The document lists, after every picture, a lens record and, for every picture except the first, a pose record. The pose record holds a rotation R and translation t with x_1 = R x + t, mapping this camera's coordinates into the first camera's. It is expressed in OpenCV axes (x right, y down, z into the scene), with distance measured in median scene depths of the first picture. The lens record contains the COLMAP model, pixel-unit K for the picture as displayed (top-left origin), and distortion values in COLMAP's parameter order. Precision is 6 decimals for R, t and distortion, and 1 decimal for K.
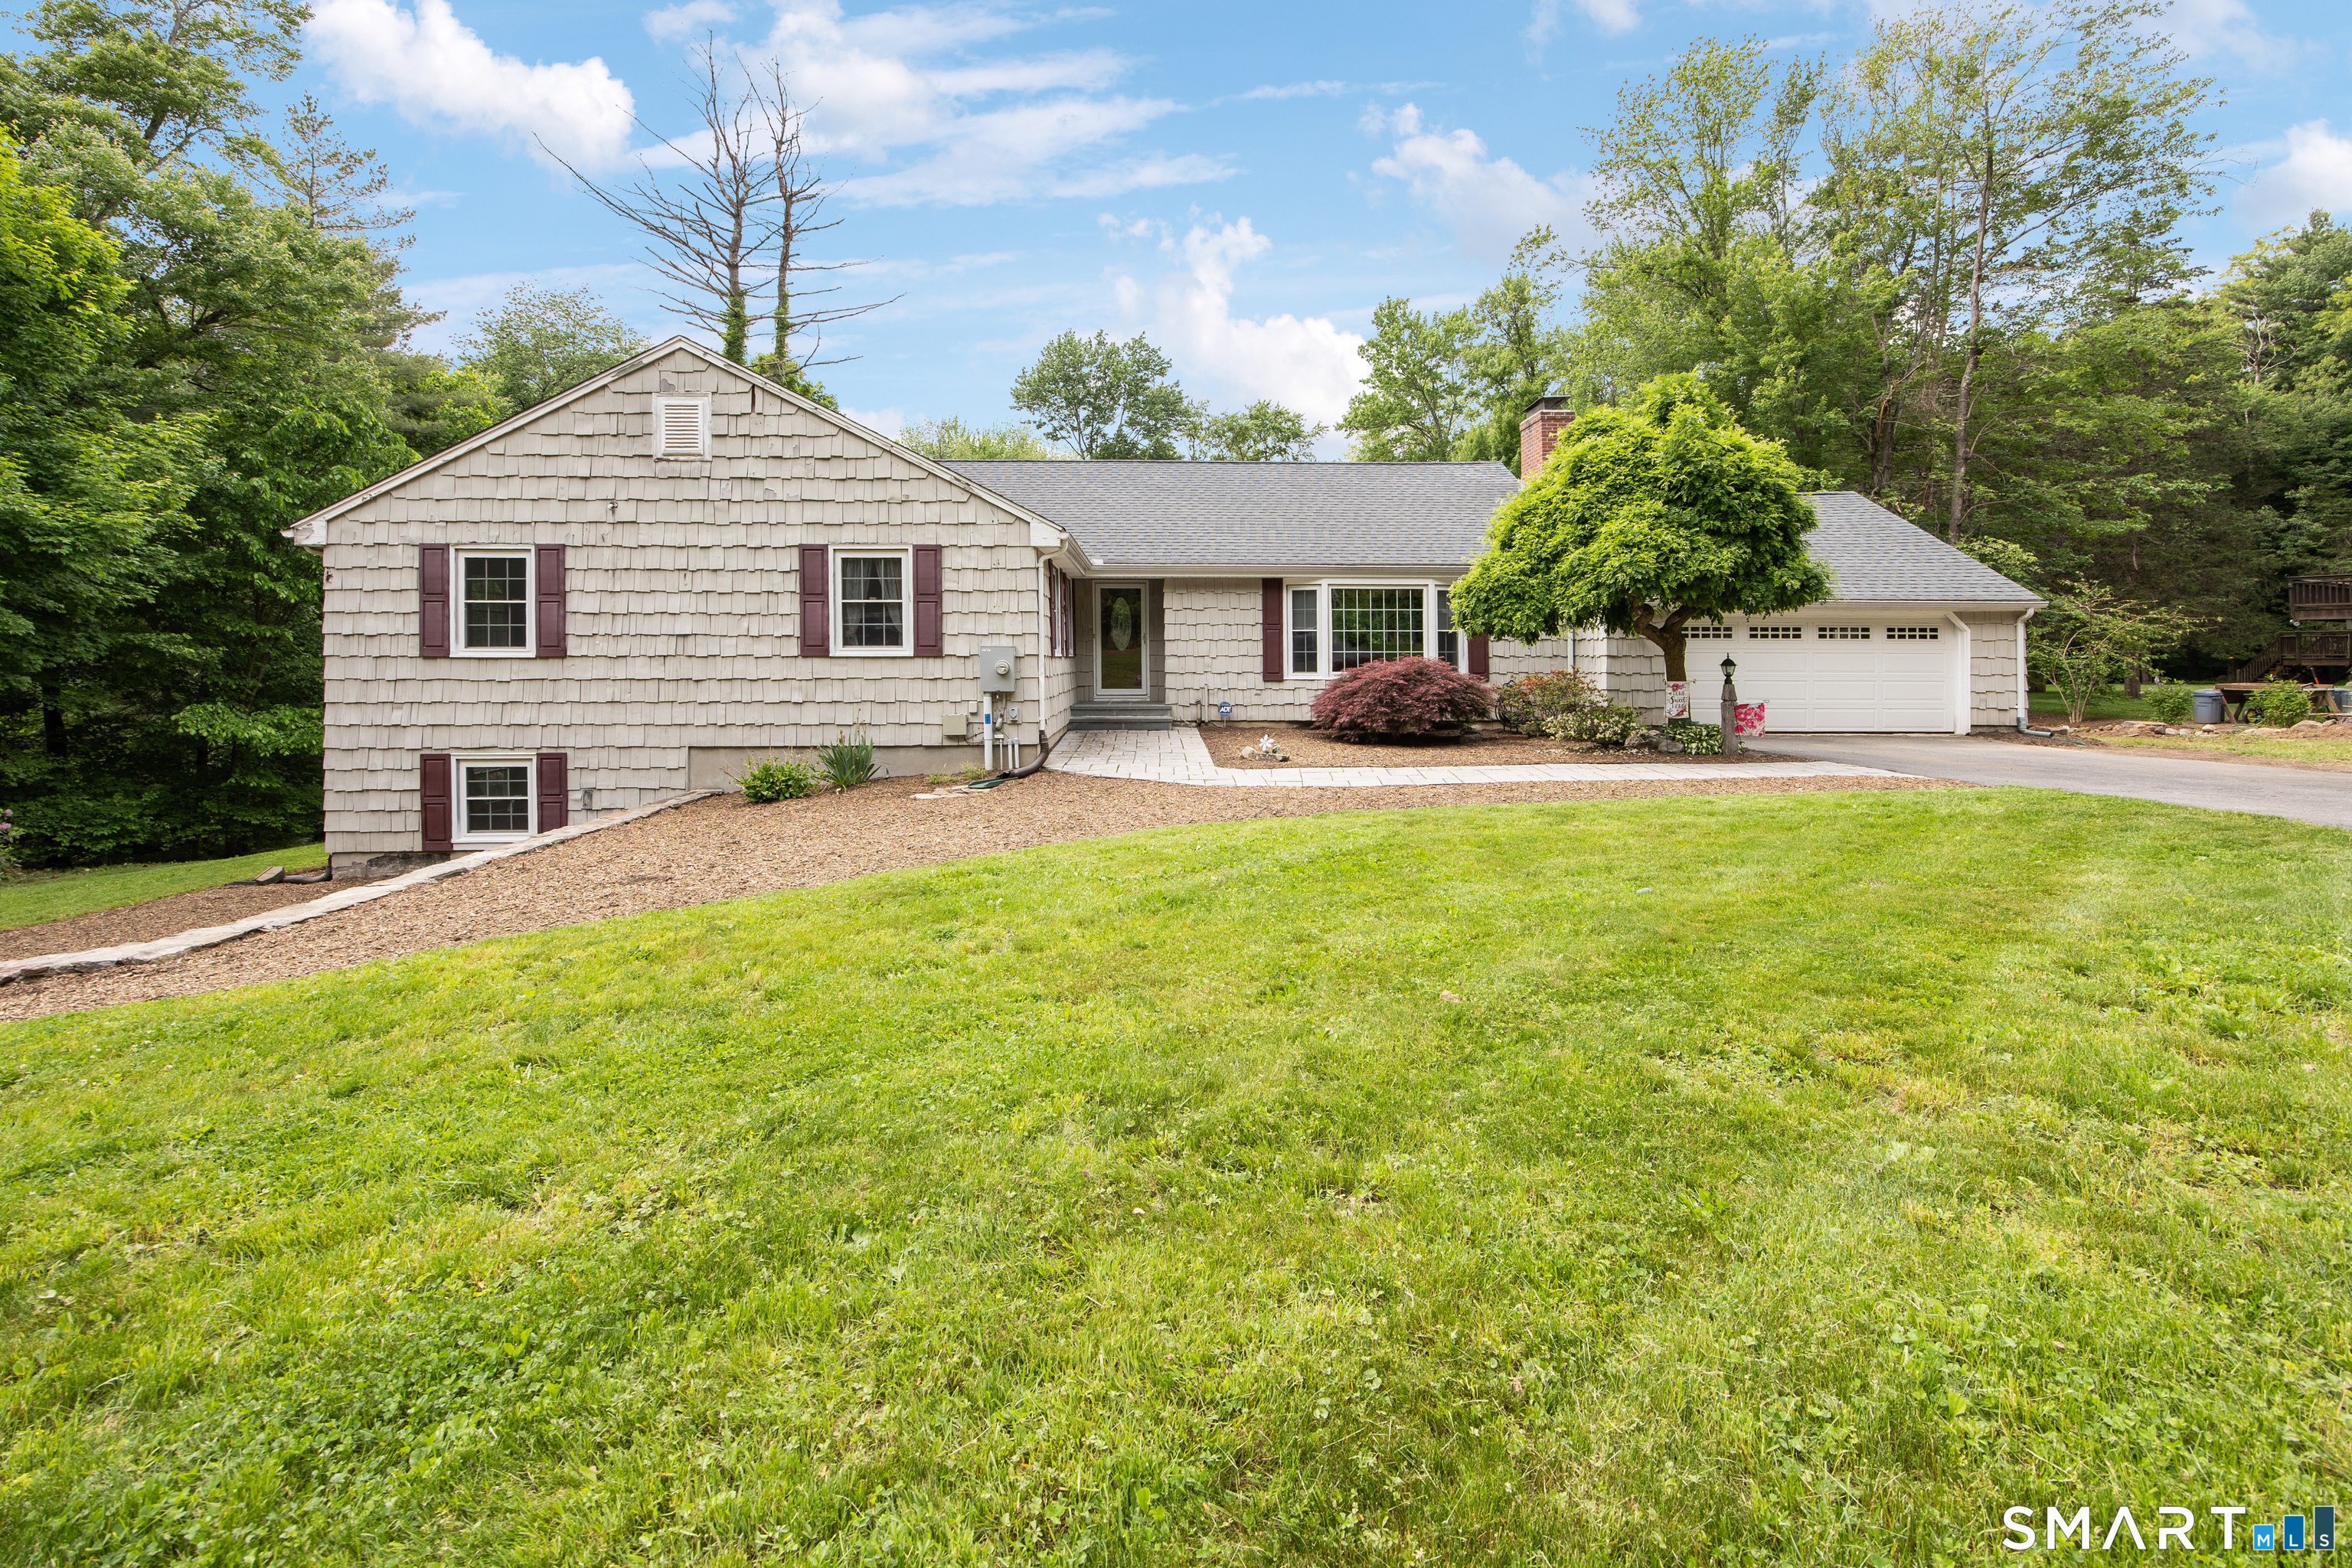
lens RADIAL K [[911.4, 0, 1180.8], [0, 911.4, 634.7], [0, 0, 1]] dist [0.000889, 0.000145]
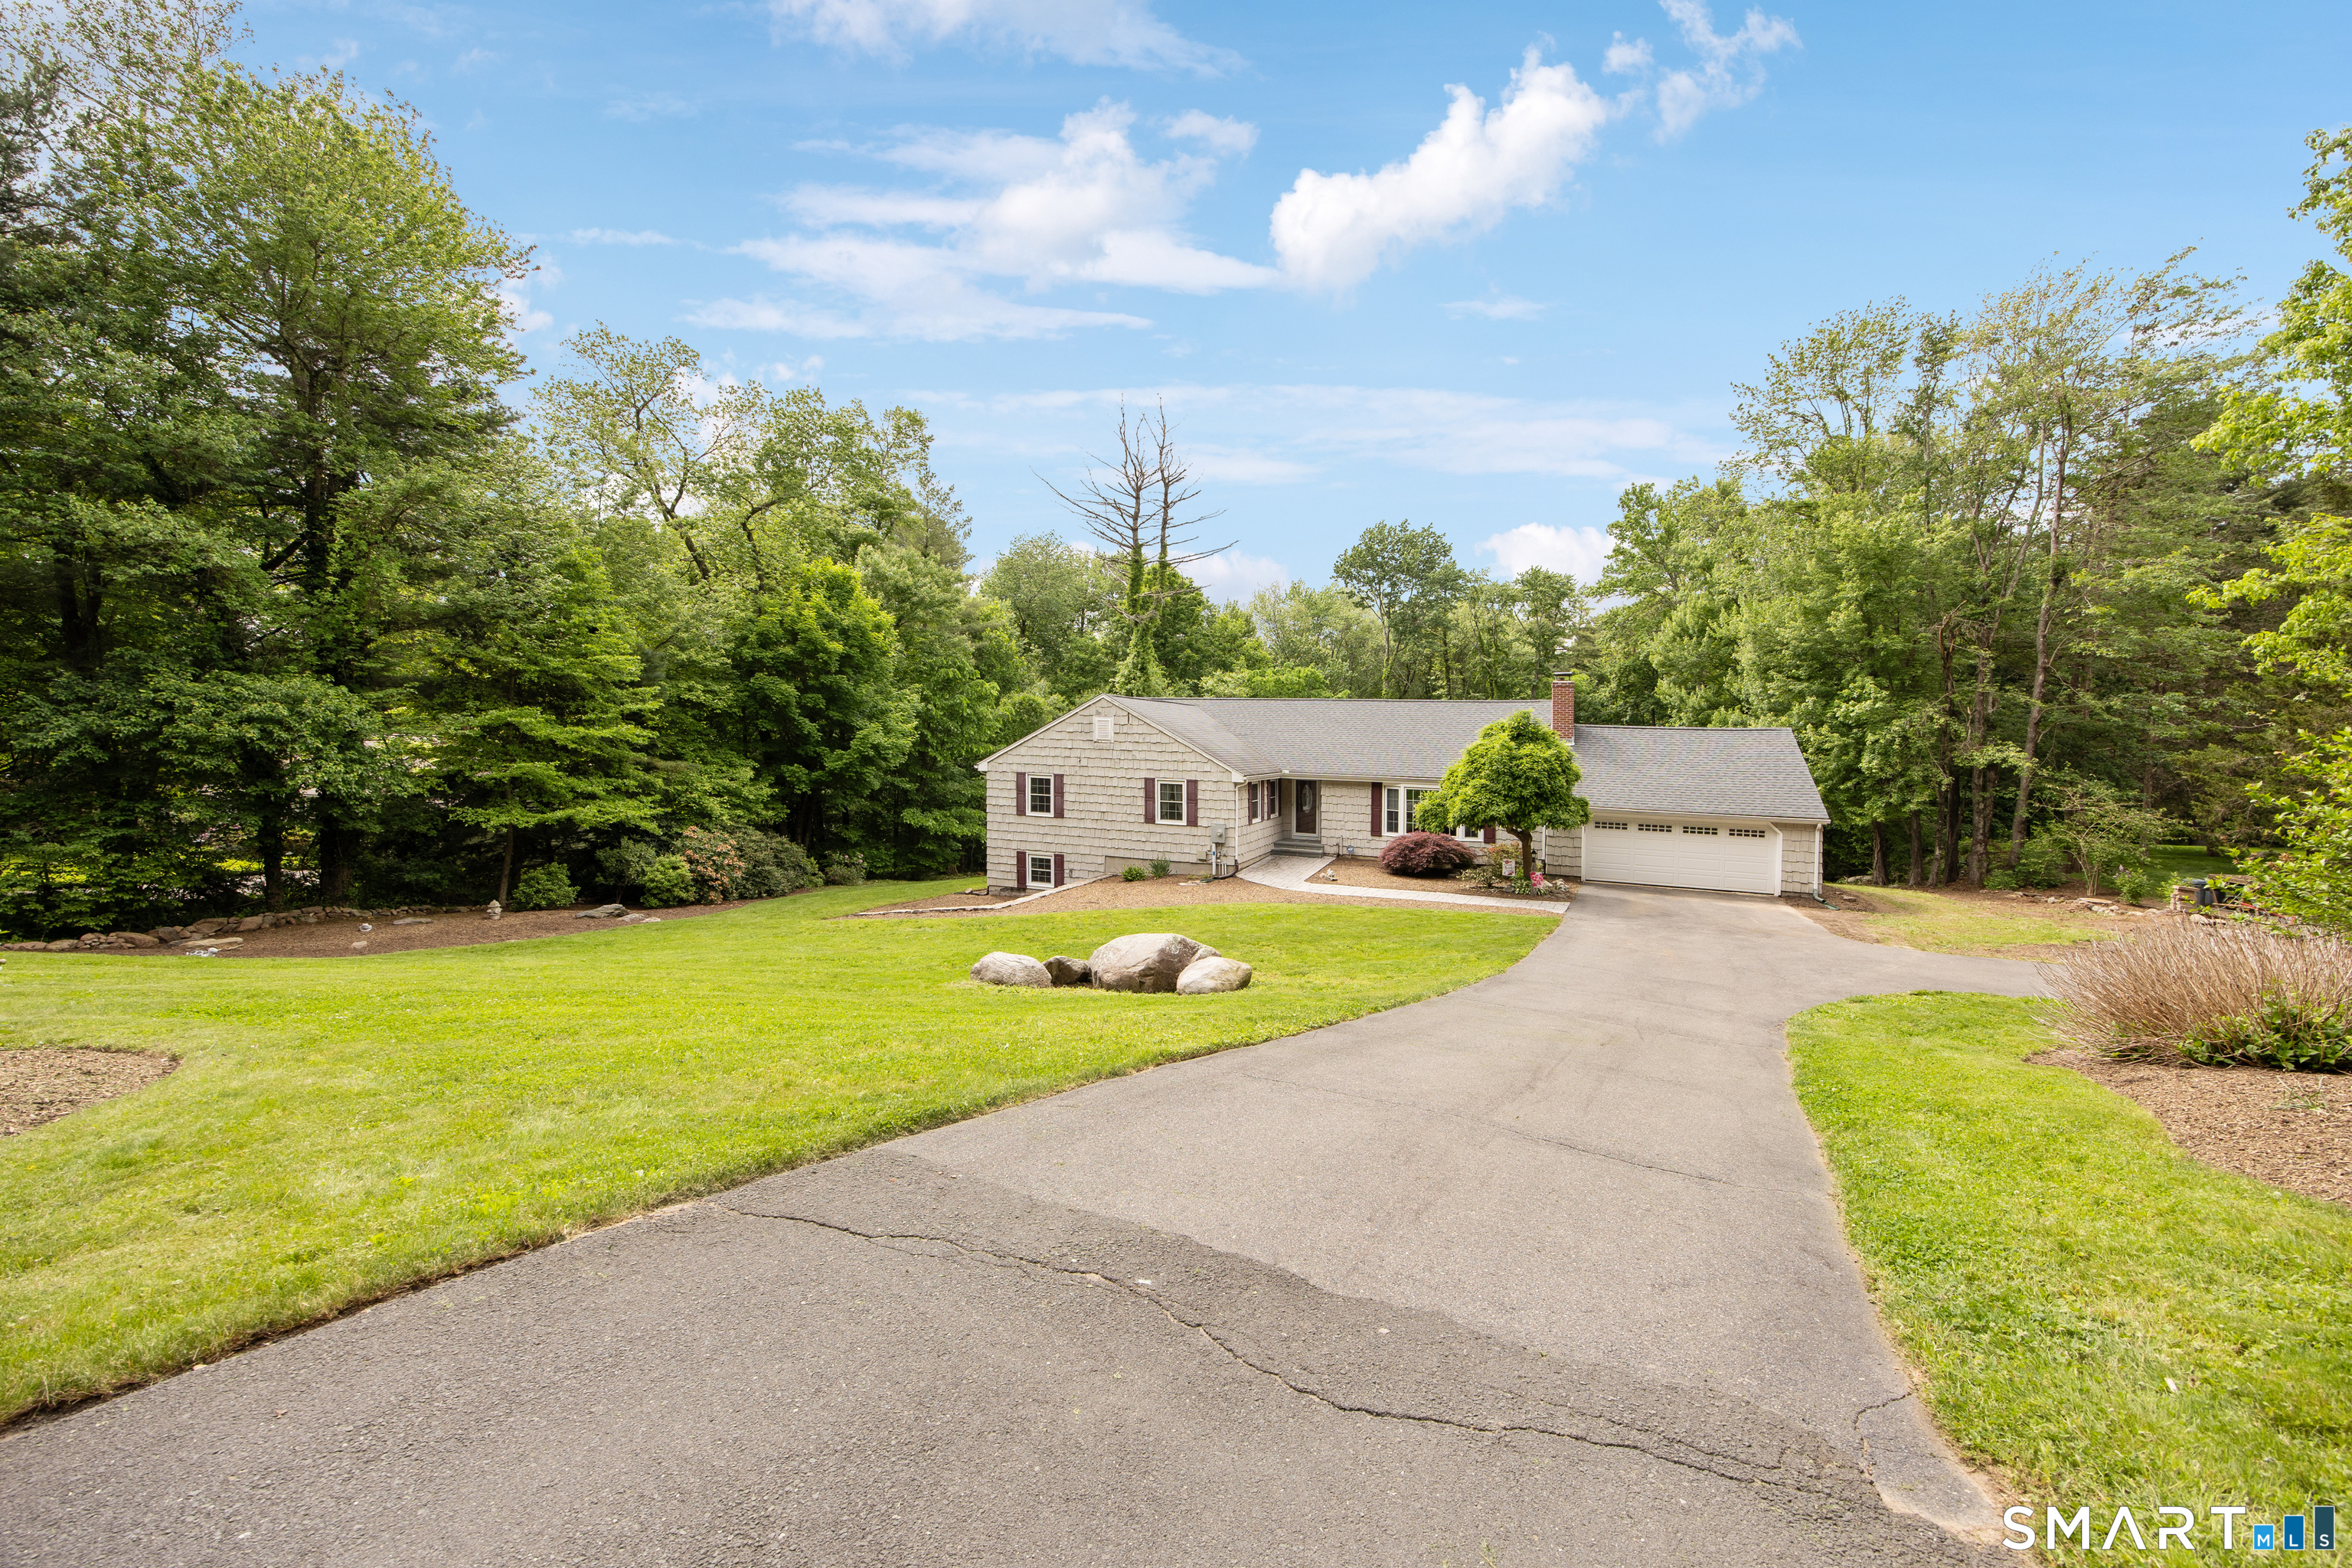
lens RADIAL K [[932.8, 0, 1170.8], [0, 932.8, 720.0], [0, 0, 1]] dist [-0.000426, 0.000019]
pose [[0.907370, 0.010313, -0.420207, 0.709417], [-0.004245, 0.999873, 0.015372, -0.294223], [0.420312, -0.012165, 0.907298, -1.268295]]
